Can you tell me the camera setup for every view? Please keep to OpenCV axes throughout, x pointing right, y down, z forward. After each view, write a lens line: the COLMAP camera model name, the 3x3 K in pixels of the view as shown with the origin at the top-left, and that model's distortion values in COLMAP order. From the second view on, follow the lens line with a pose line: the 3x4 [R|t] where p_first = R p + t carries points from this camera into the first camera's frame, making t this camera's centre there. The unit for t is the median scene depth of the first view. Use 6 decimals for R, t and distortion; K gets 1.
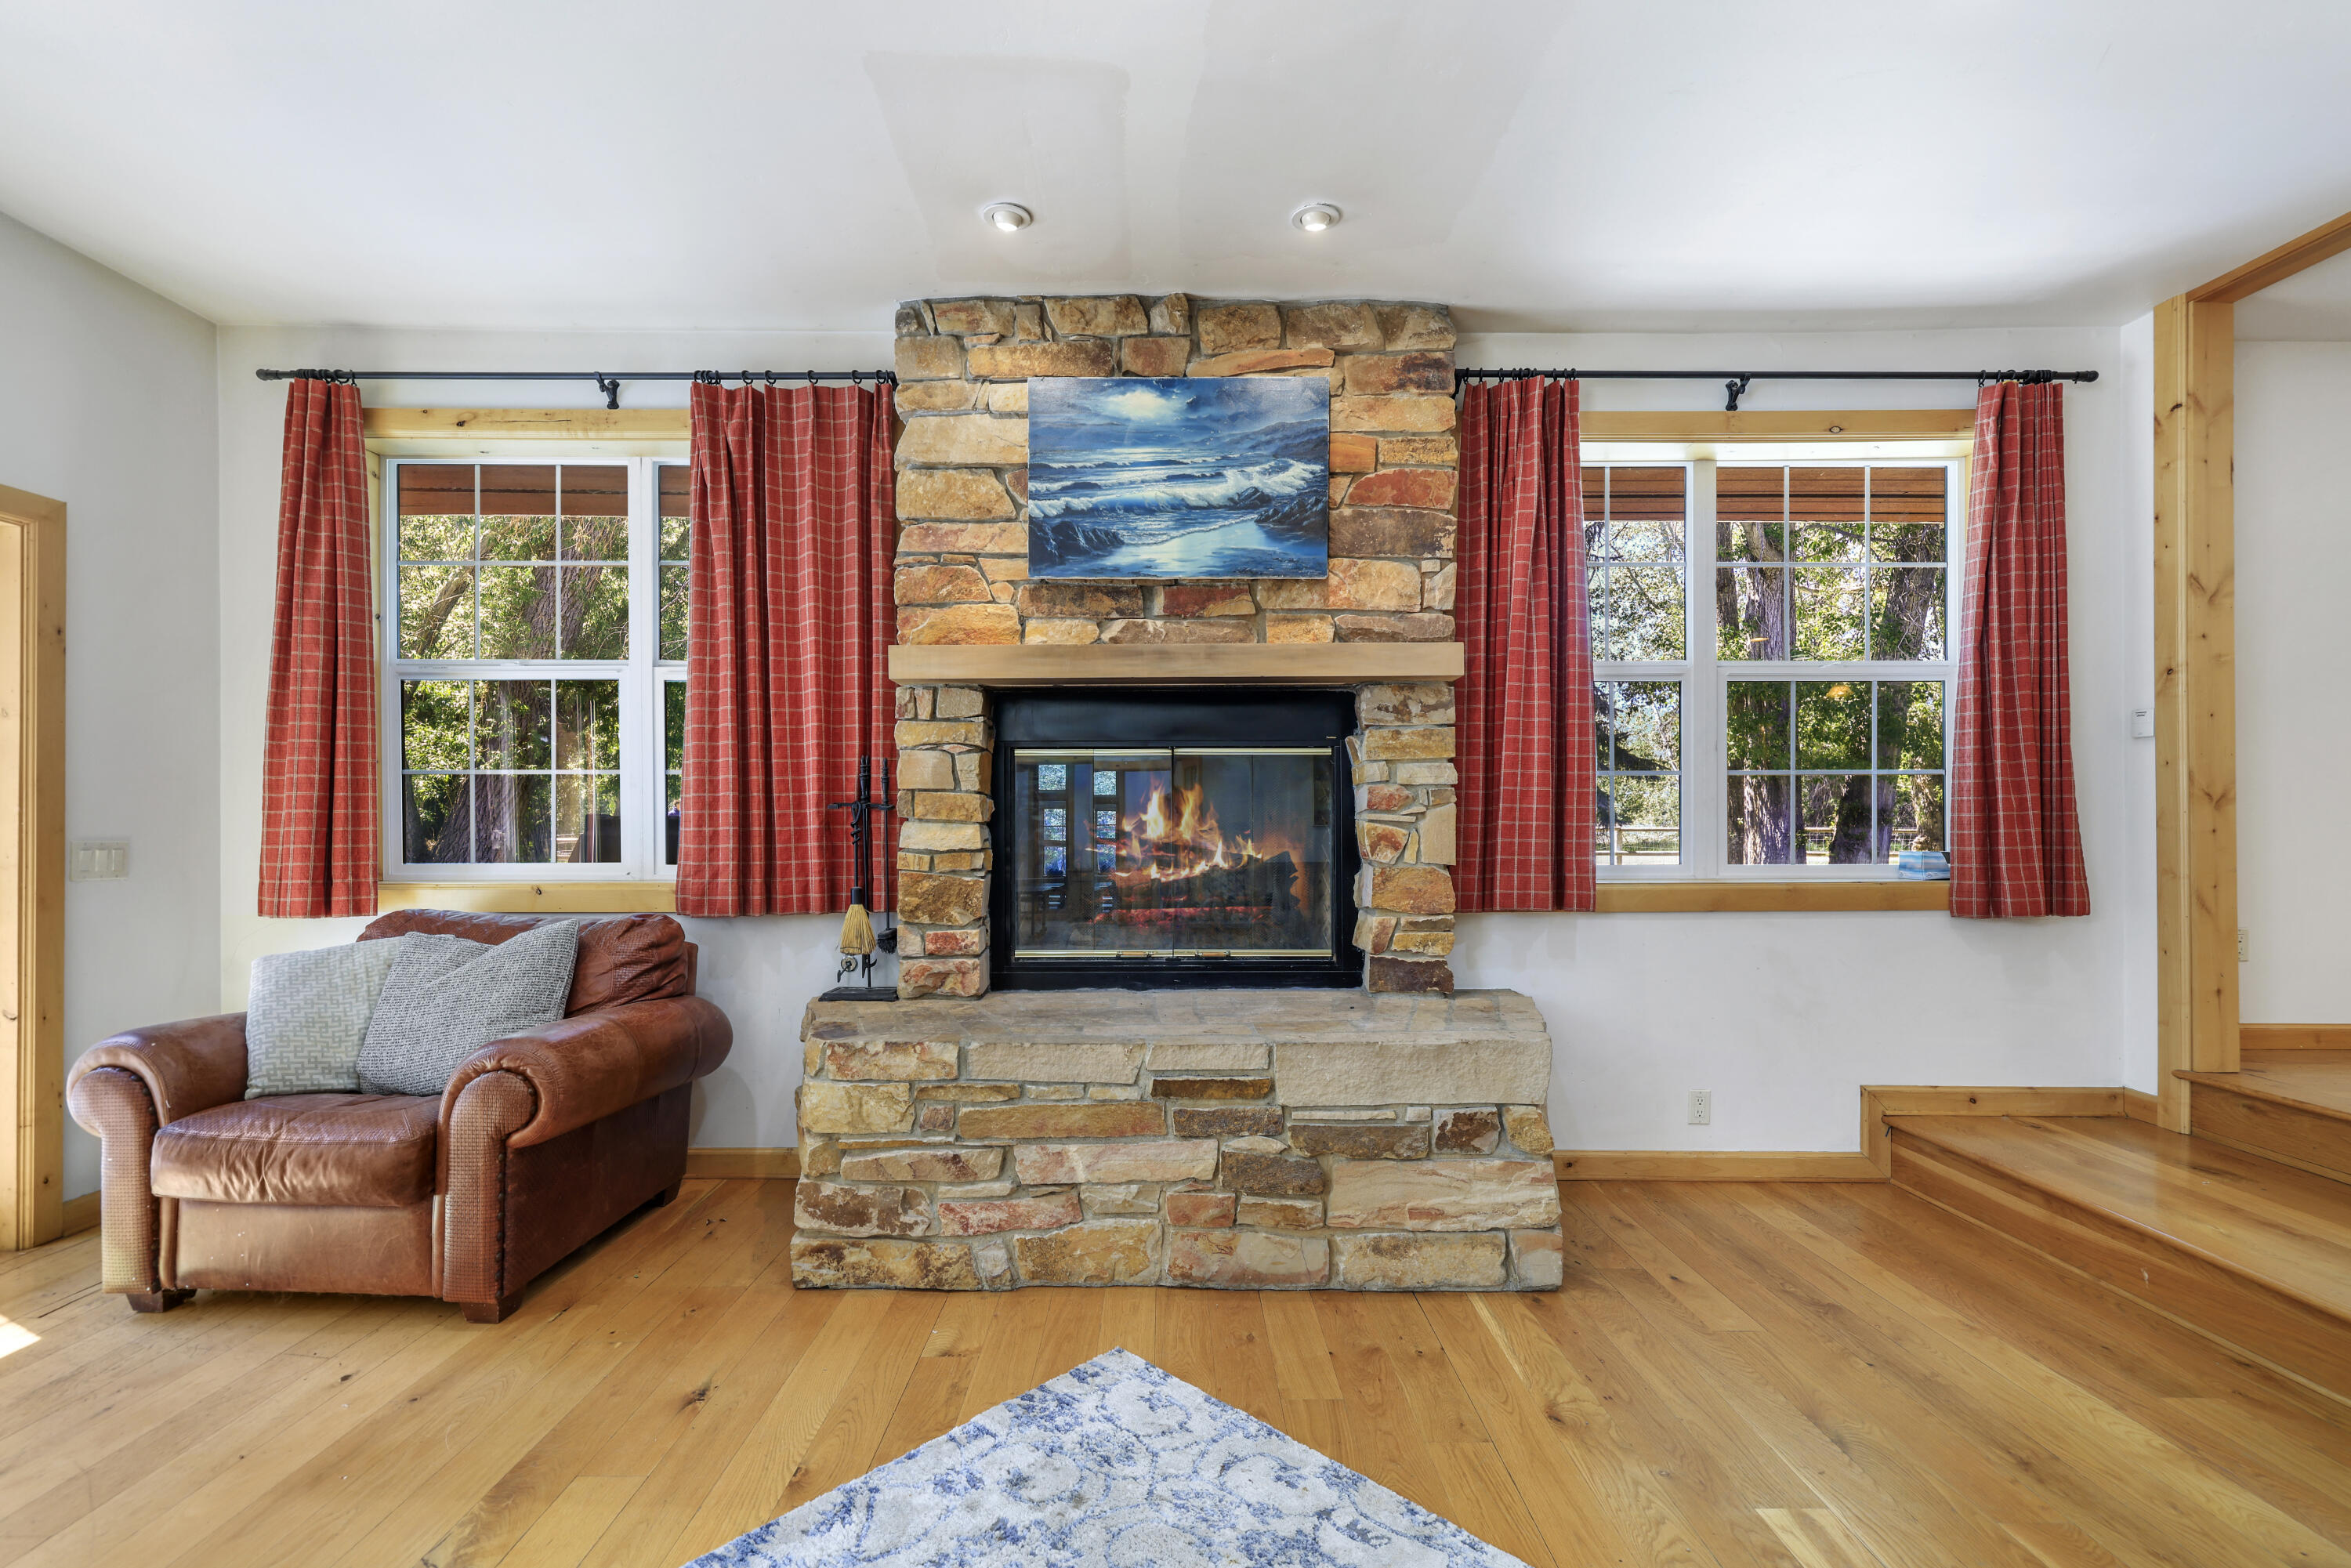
lens RADIAL K [[1035.8, 0, 1147.2], [0, 1035.8, 818.5], [0, 0, 1]] dist [-0.000947, 0.001855]
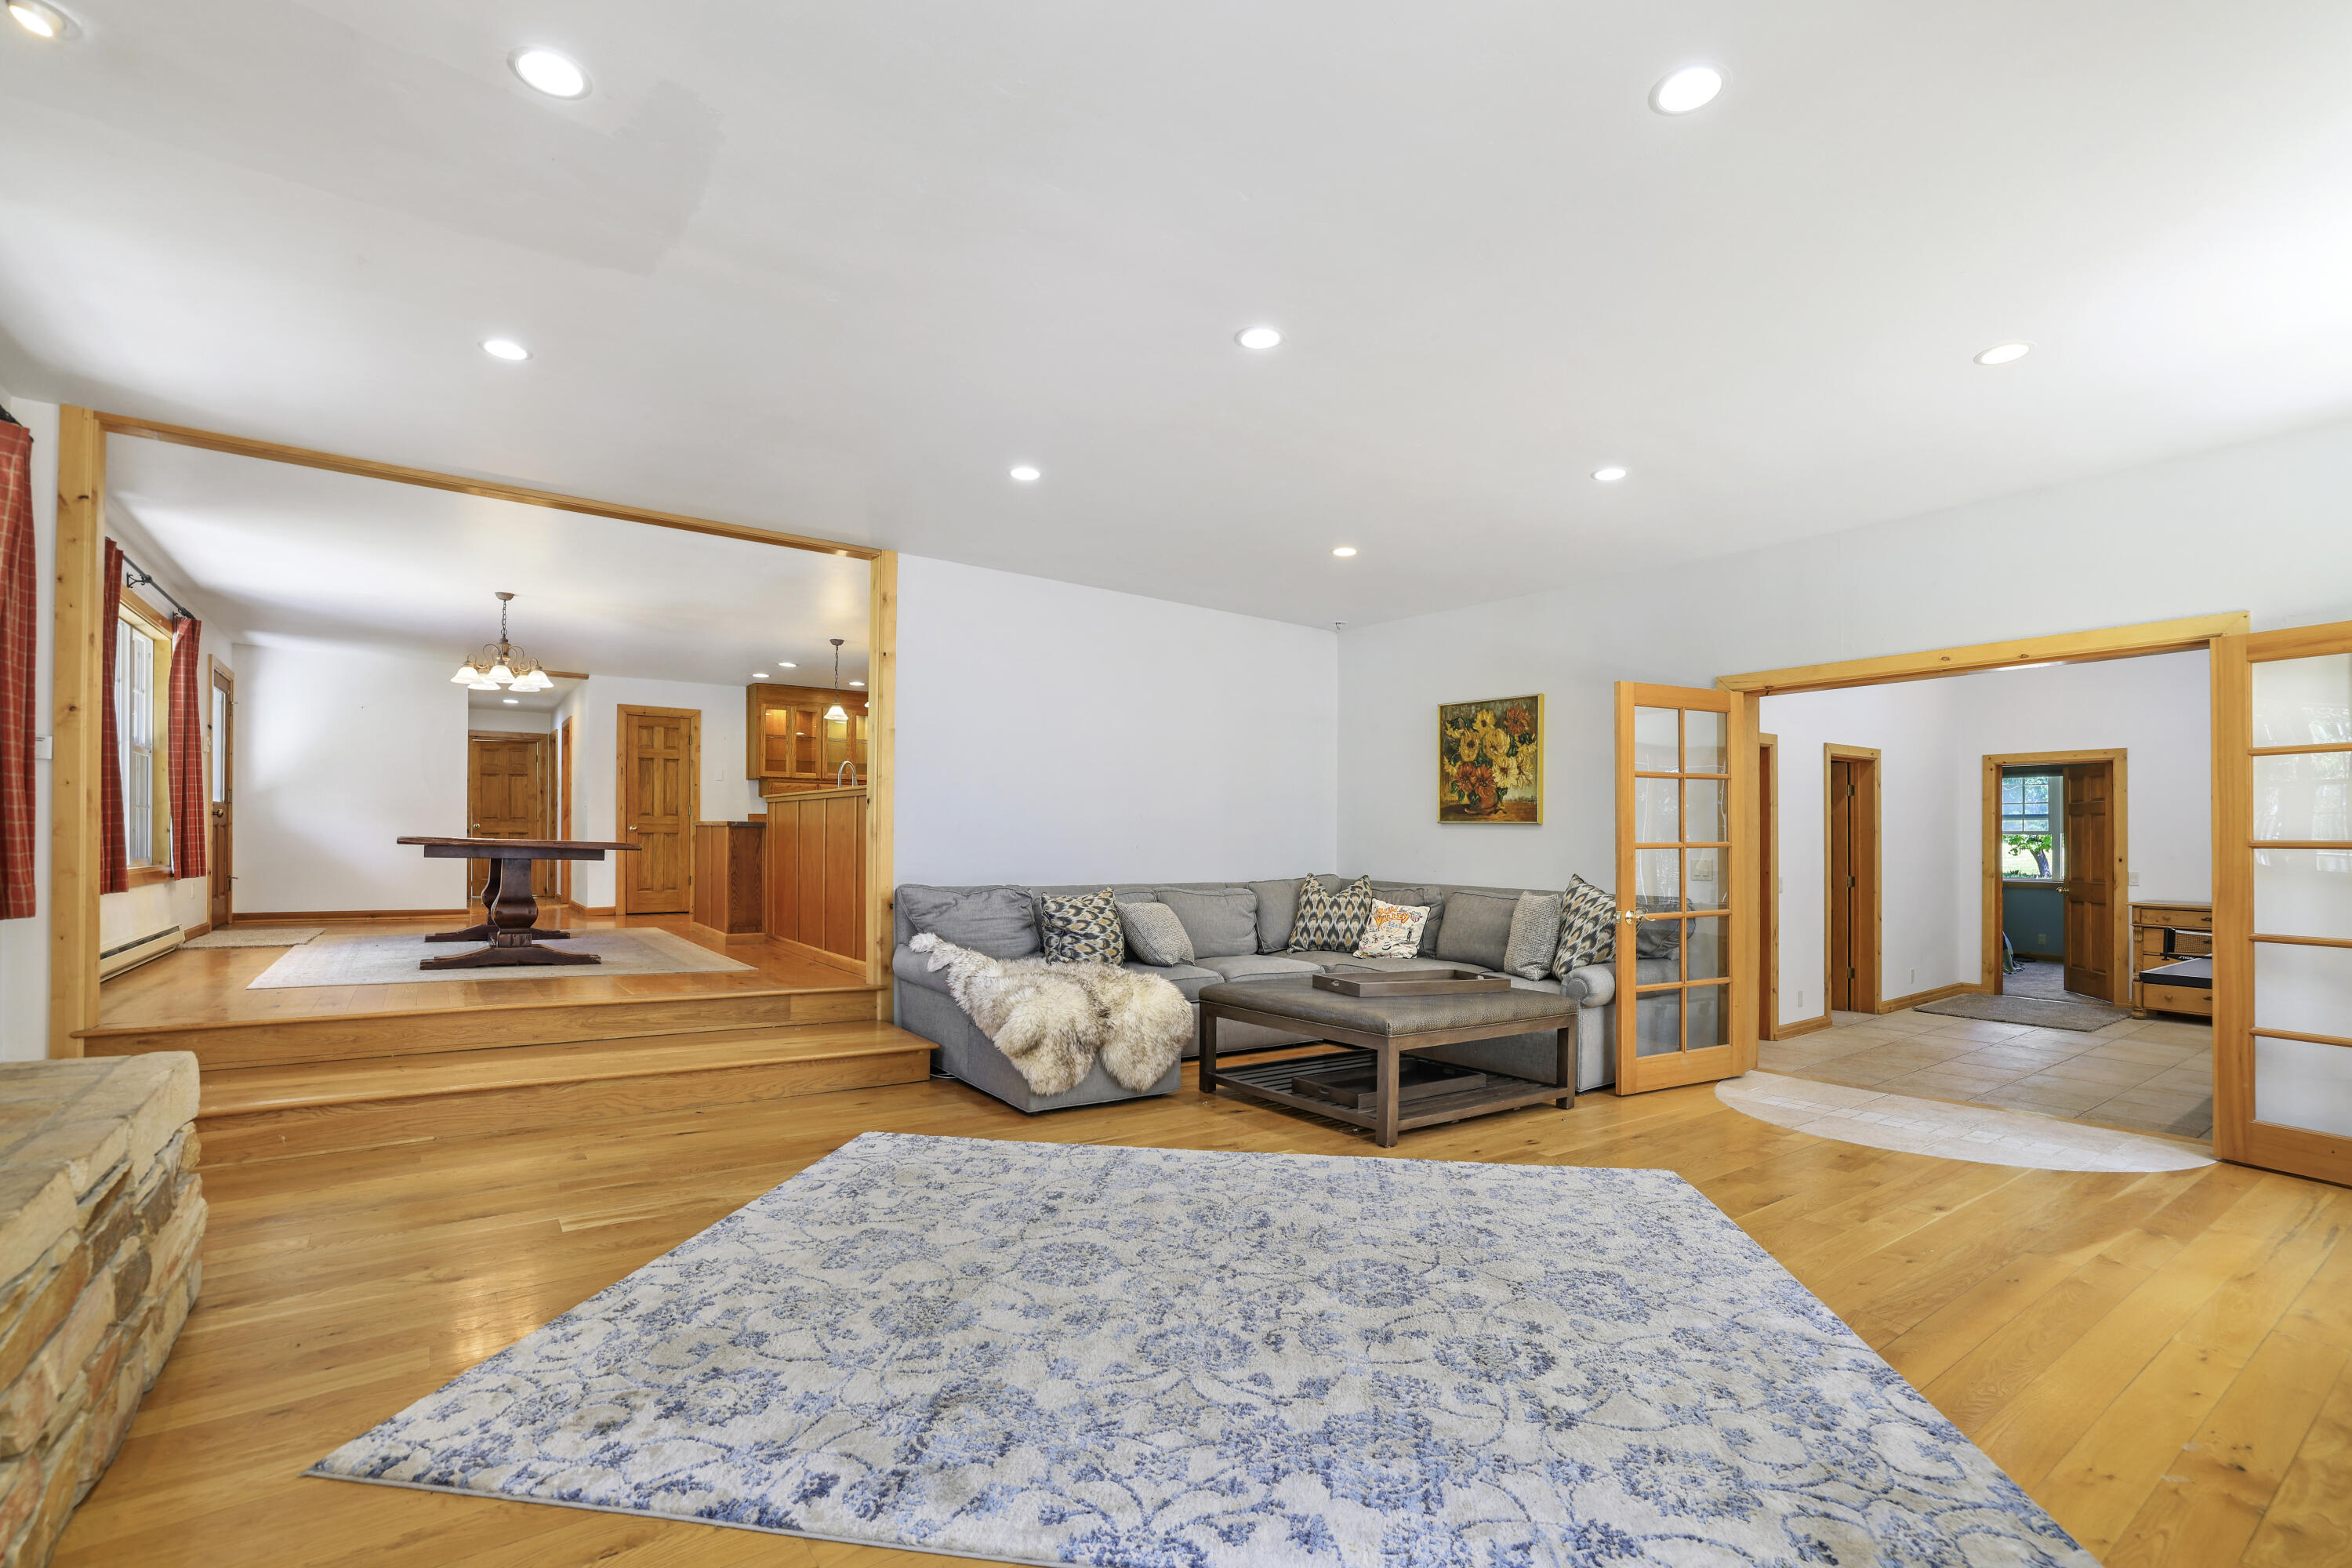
lens RADIAL K [[1036.3, 0, 1173.7], [0, 1036.3, 838.8], [0, 0, 1]] dist [-0.000947, 0.001855]
pose [[-0.571230, -0.008629, 0.820745, -0.773645], [-0.013969, 0.999902, 0.000791, -0.007008], [-0.820671, -0.011013, -0.571294, 0.630097]]
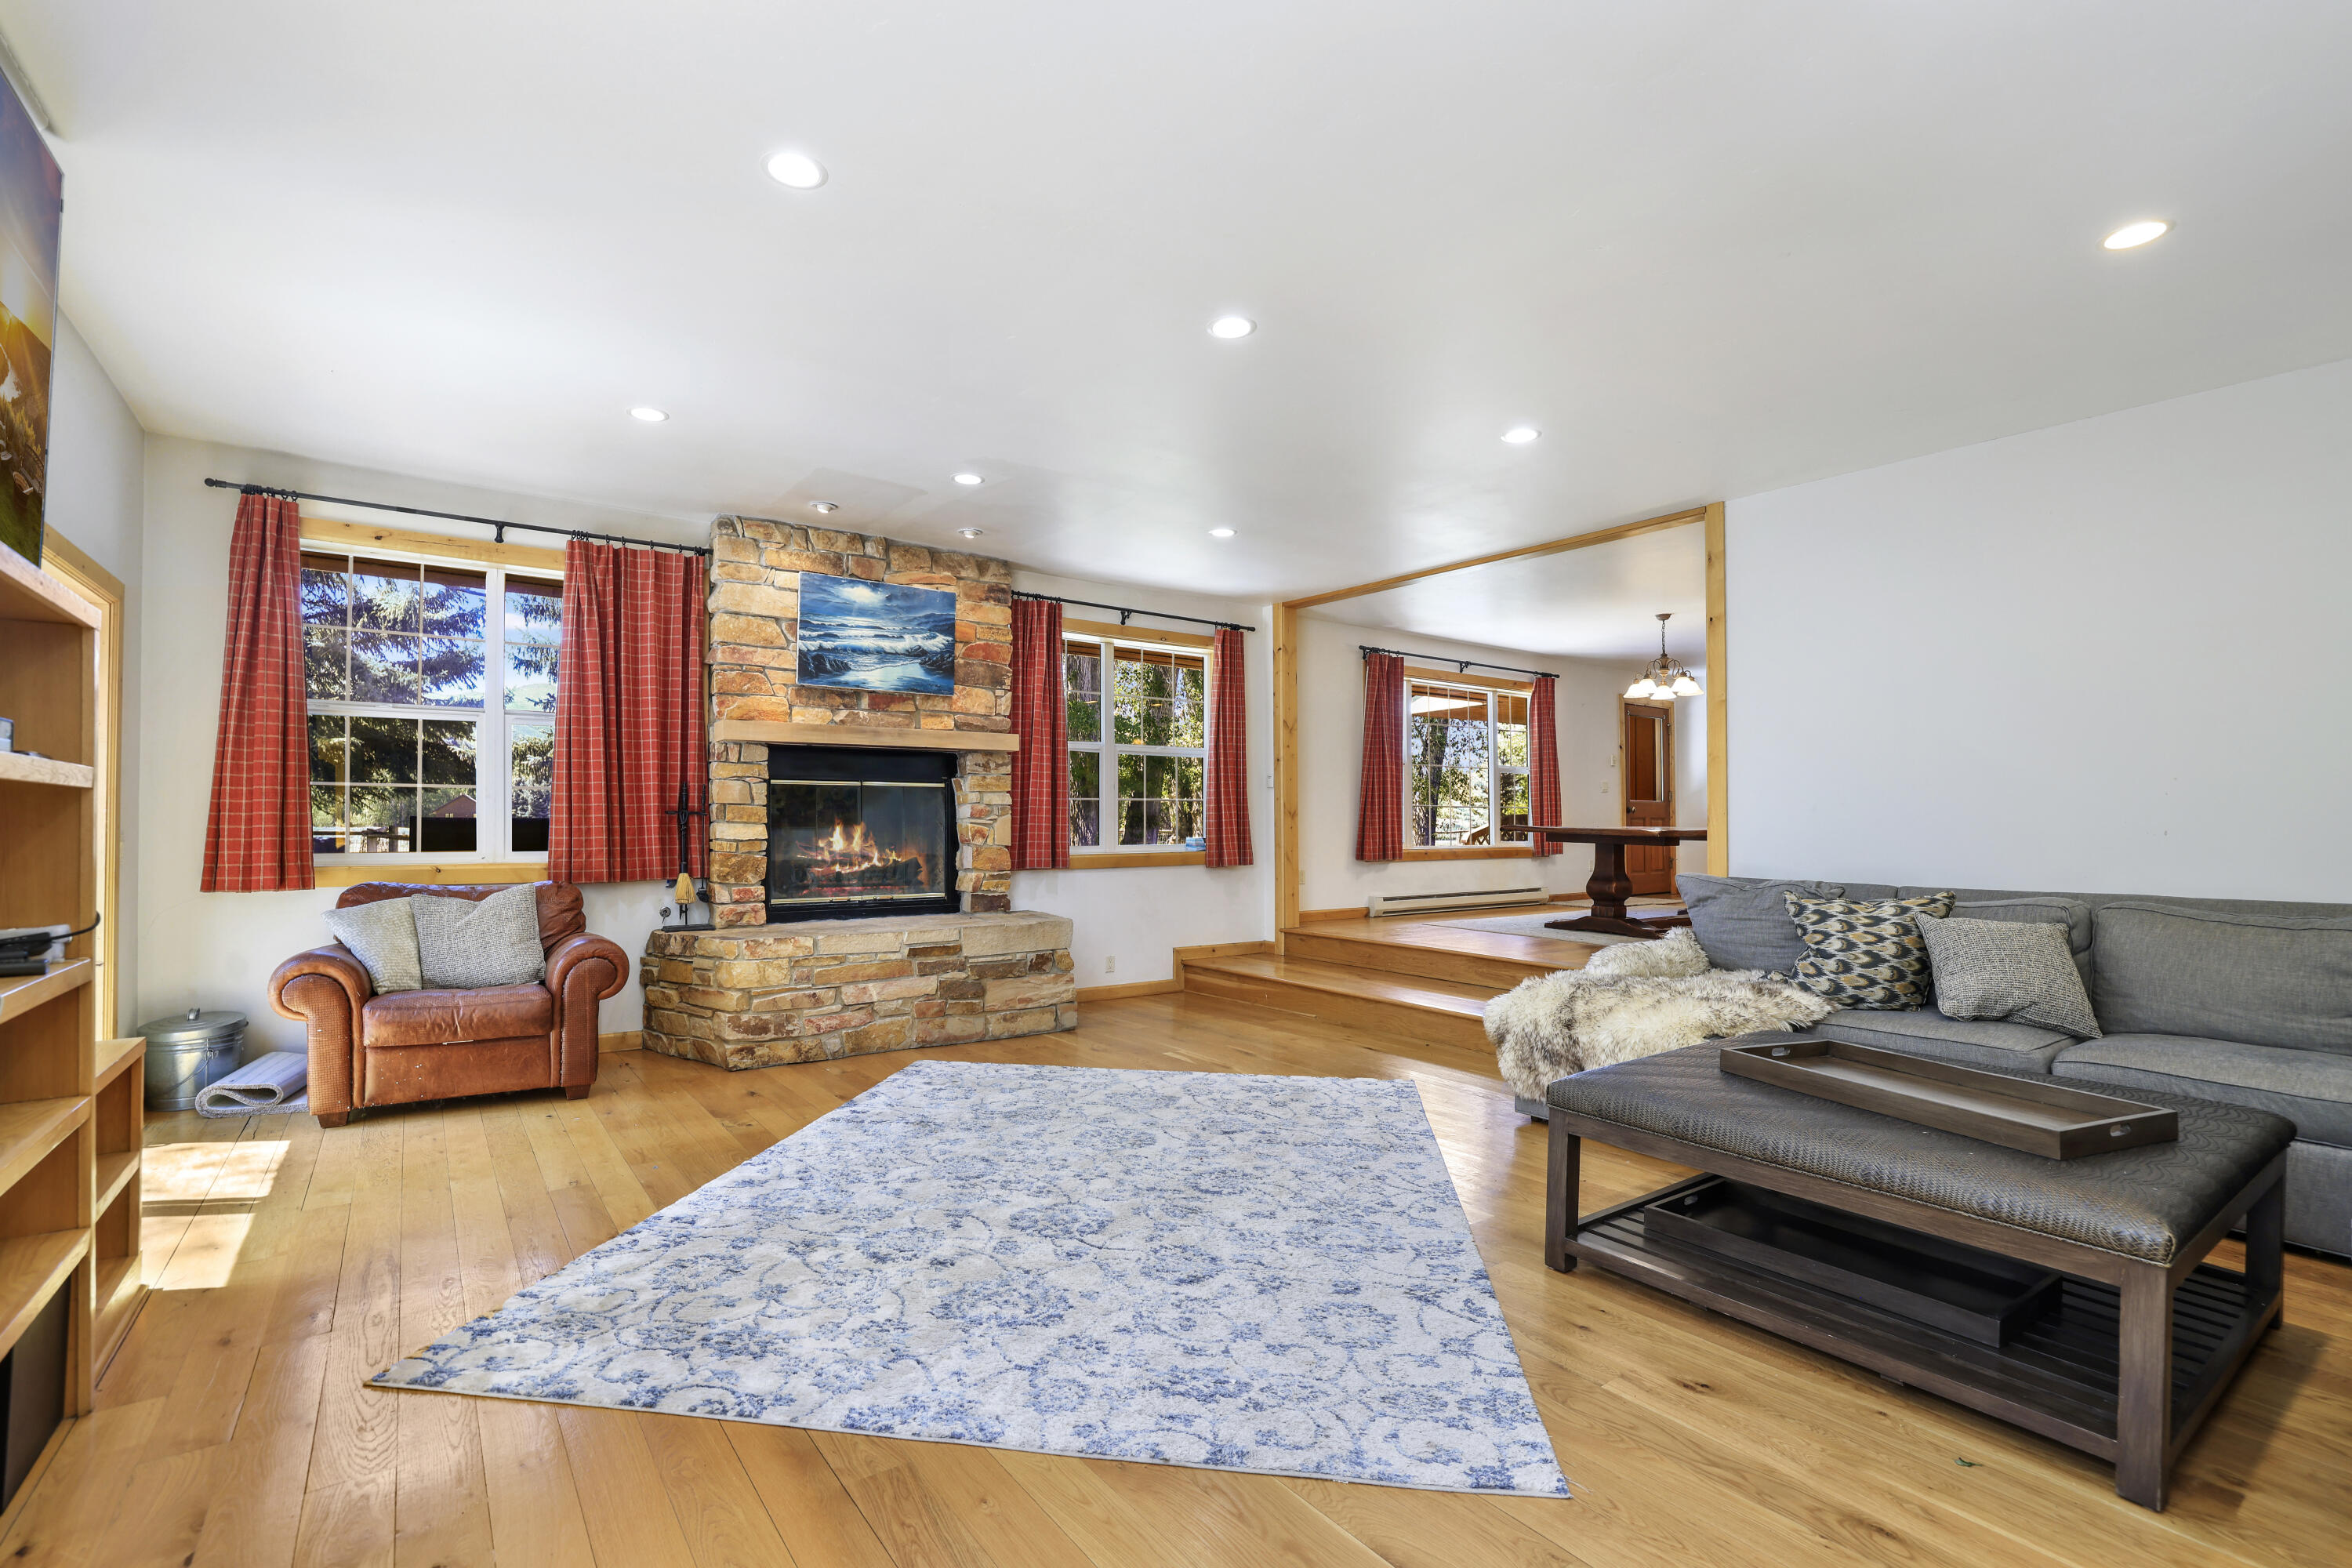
lens RADIAL K [[1036.3, 0, 1124.3], [0, 1036.3, 825.7], [0, 0, 1]] dist [-0.000947, 0.001855]
pose [[0.823002, 0.000964, 0.568038, -0.645089], [0.000193, 0.999998, -0.001977, 0.011123], [-0.568039, 0.001737, 0.823000, -0.745584]]
